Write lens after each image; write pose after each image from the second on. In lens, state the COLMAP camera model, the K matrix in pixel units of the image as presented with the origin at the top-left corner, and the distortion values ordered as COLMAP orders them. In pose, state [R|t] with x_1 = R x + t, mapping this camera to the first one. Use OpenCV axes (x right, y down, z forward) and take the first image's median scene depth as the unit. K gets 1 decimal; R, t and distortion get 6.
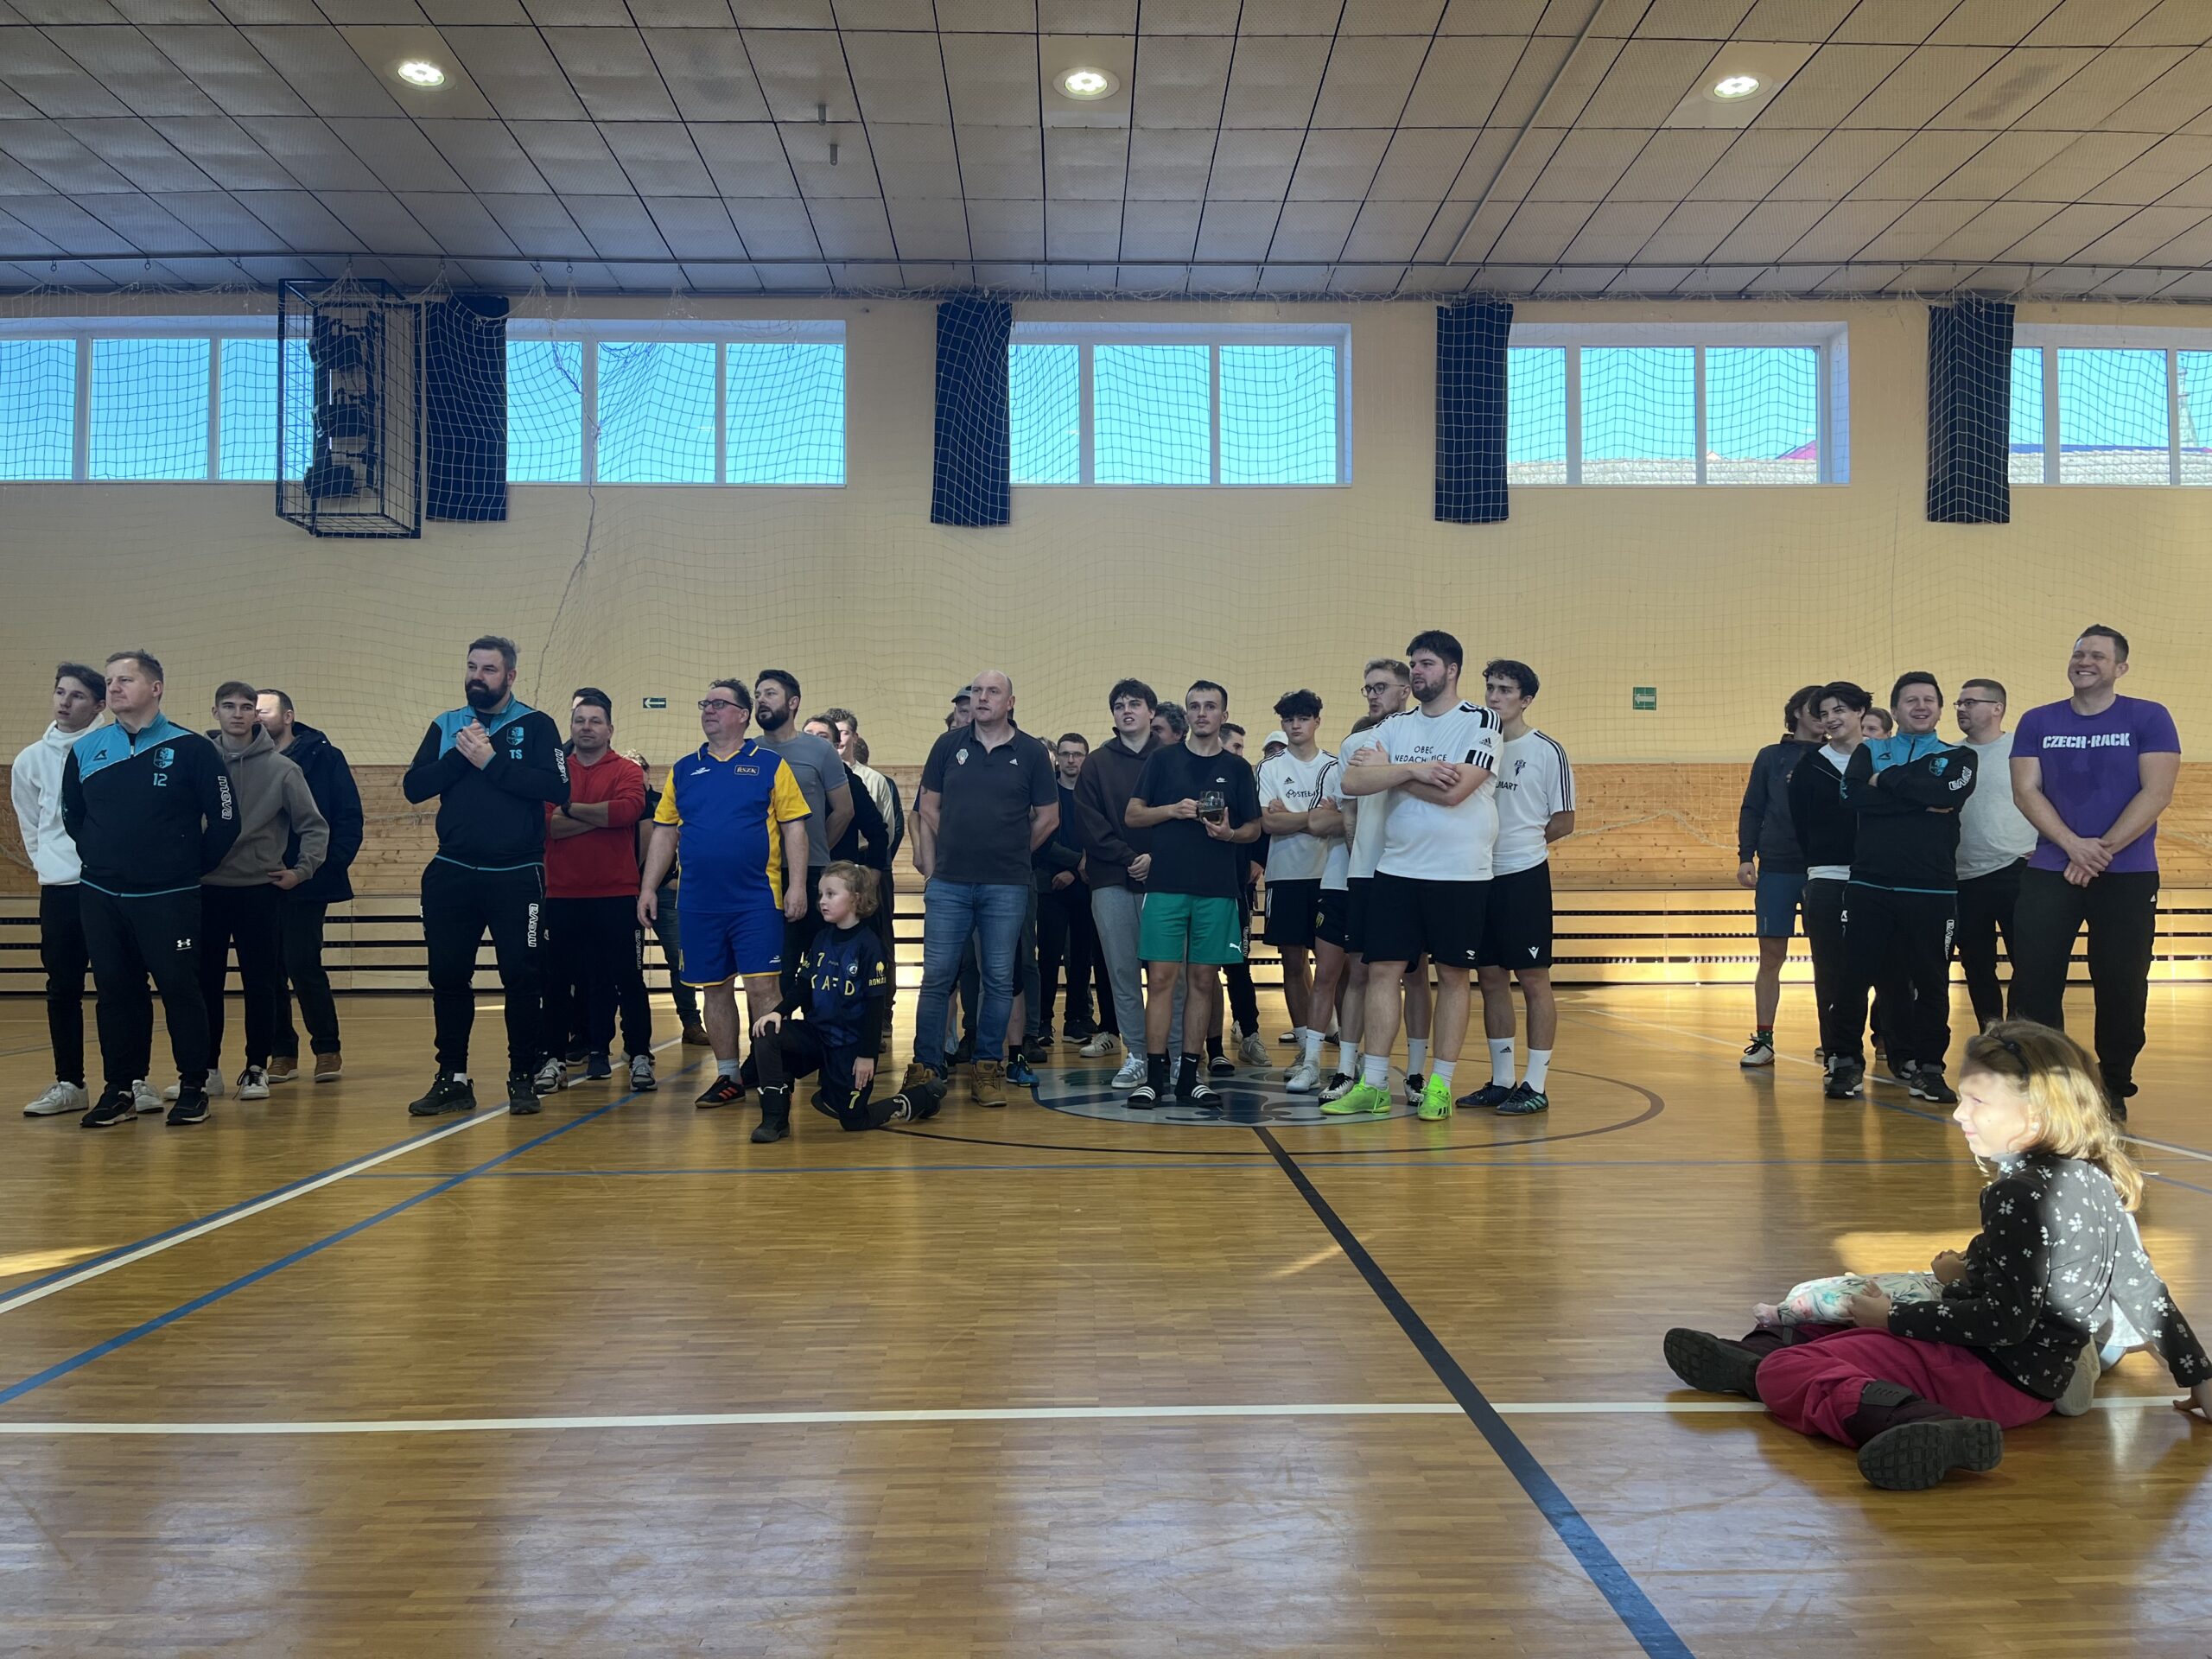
lens RADIAL K [[1666.8, 0, 1116.3], [0, 1666.8, 833.0], [0, 0, 1]] dist [0.012979, -0.013151]
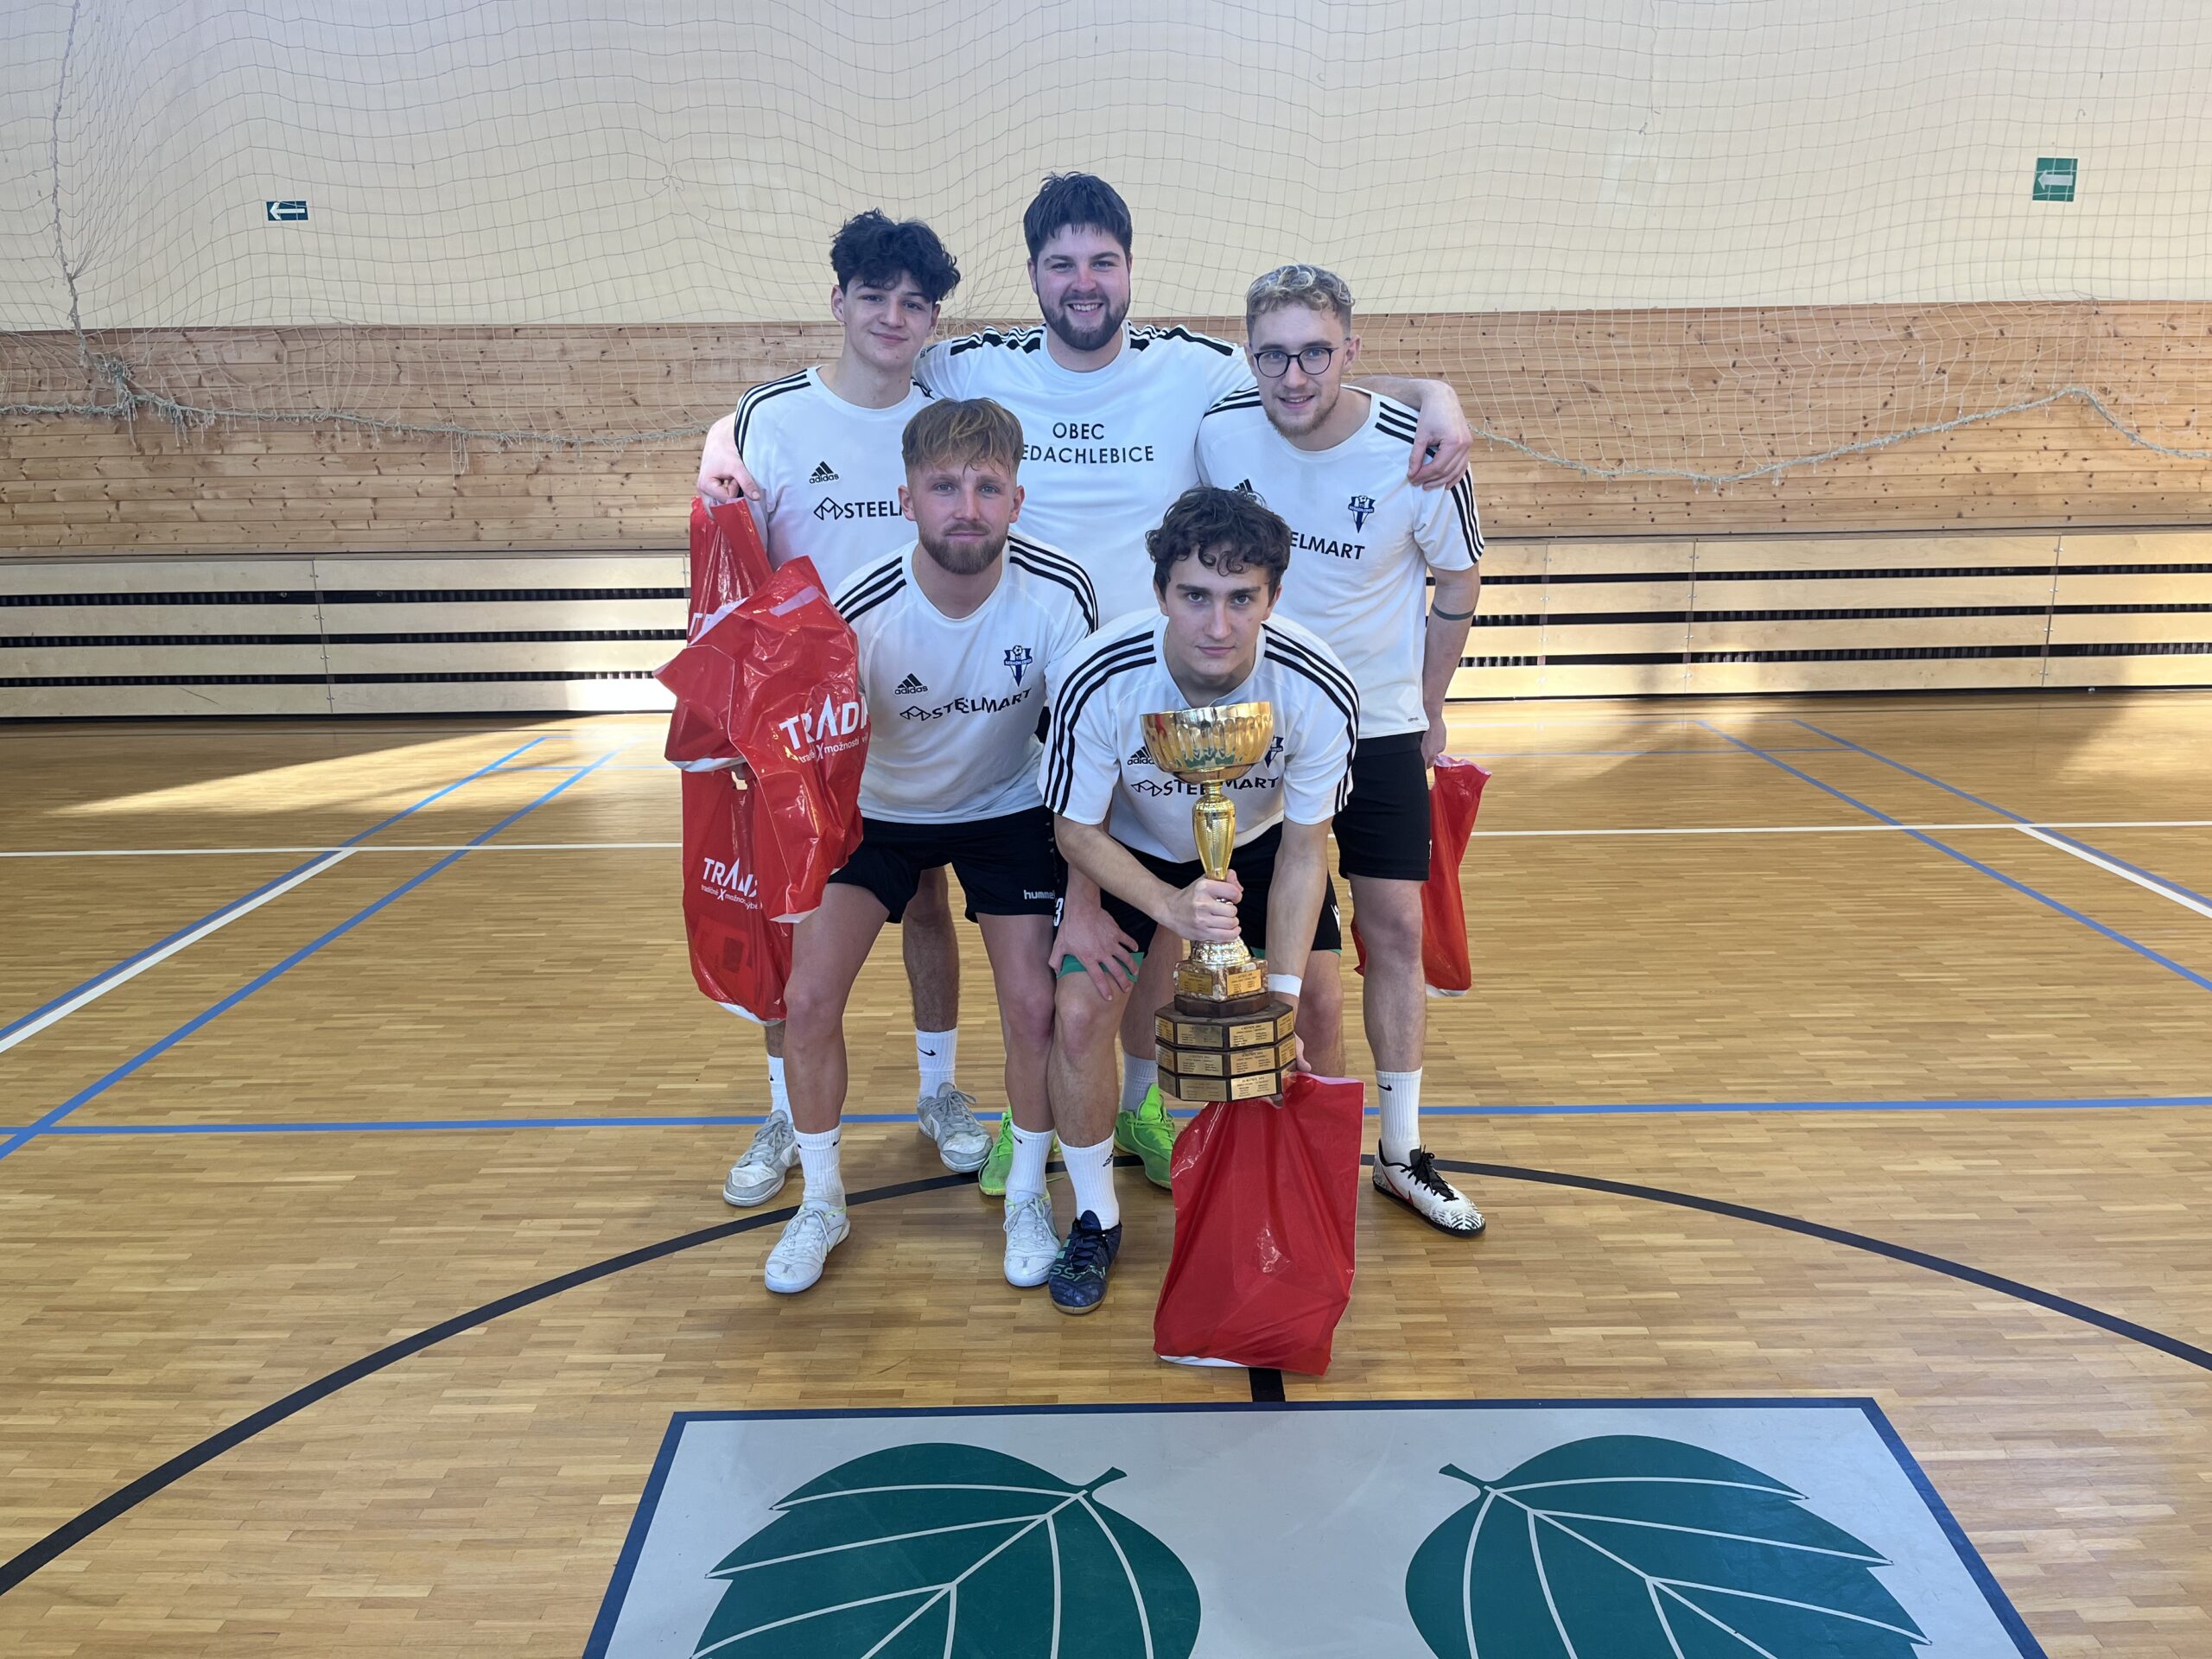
lens RADIAL K [[1666.8, 0, 1109.1], [0, 1666.8, 842.2], [0, 0, 1]] dist [0.012979, -0.013151]
pose [[0.998611, 0.003333, -0.052577, 0.031673], [0.011670, 0.959208, 0.282460, -0.027486], [0.051374, -0.282681, 0.957837, 0.376725]]
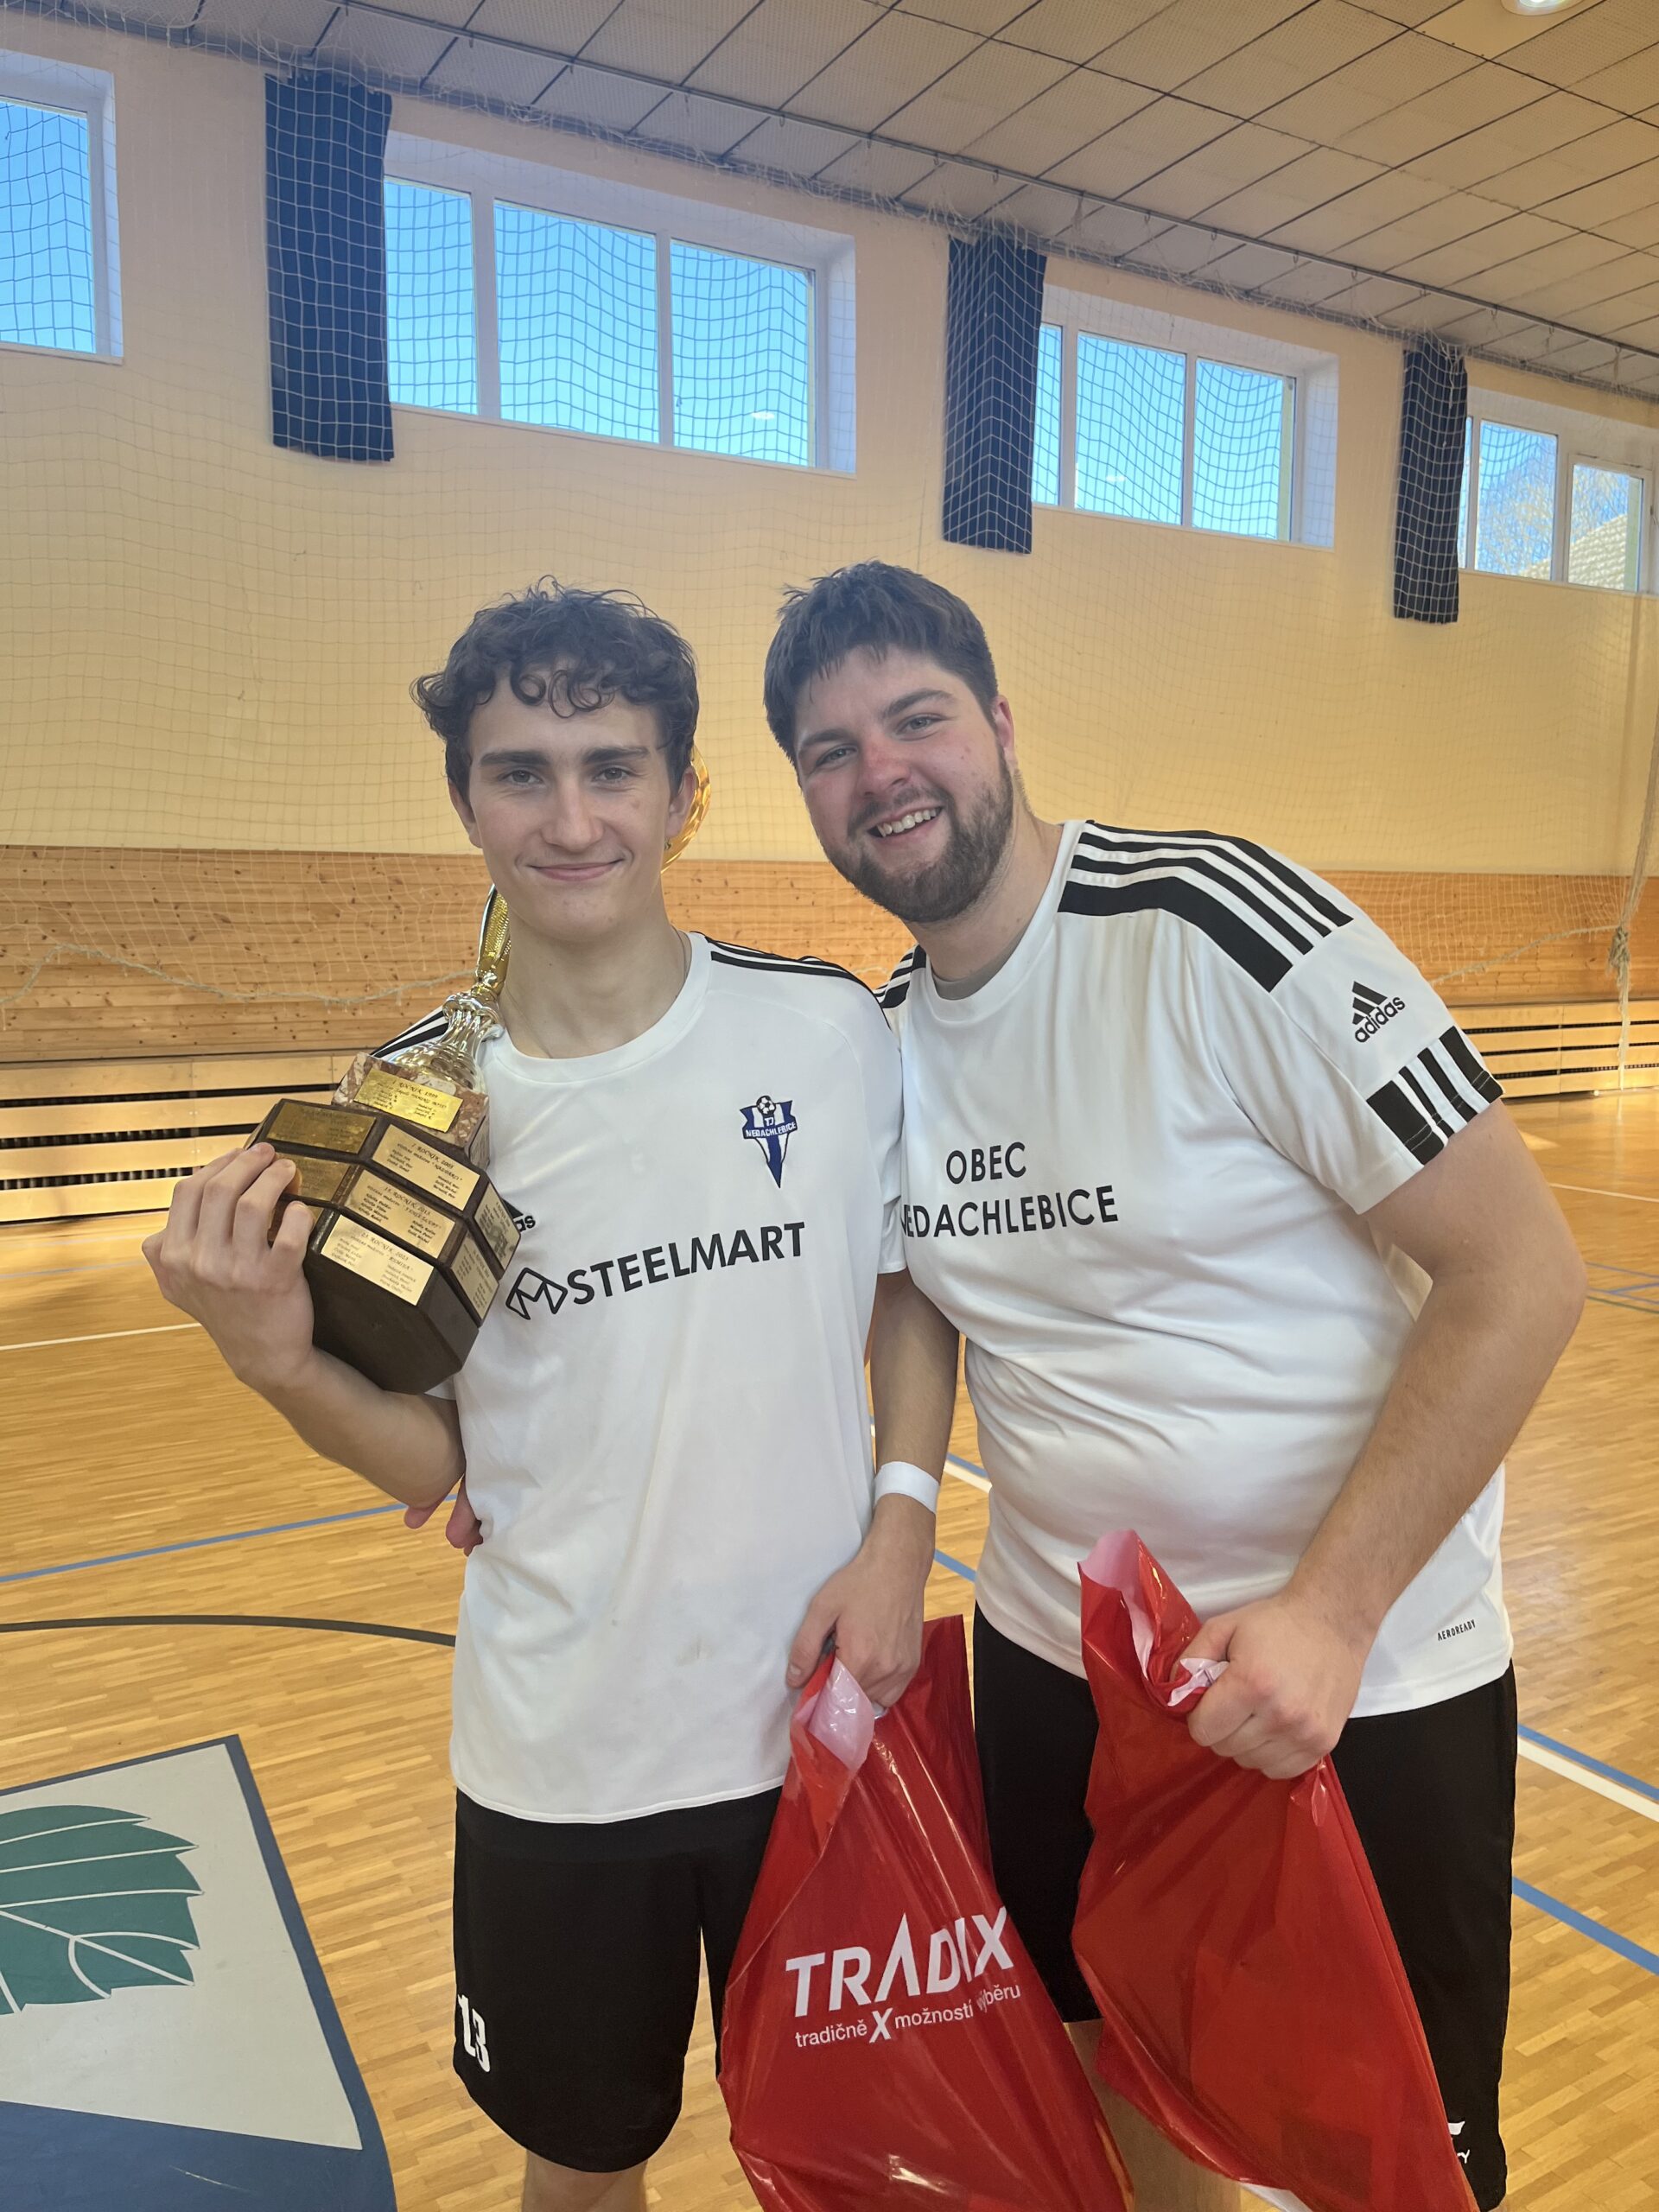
lens RADIAL K [[1666.8, 0, 865.7], [0, 1666.8, 1162.4], [0, 0, 1]] dist [0.012979, -0.013151]
pose [[0.877249, -0.064623, 0.475666, 0.071301], [-0.021182, 0.984721, 0.172848, -0.035792], [-0.479568, -0.161707, 0.862476, 0.317693]]
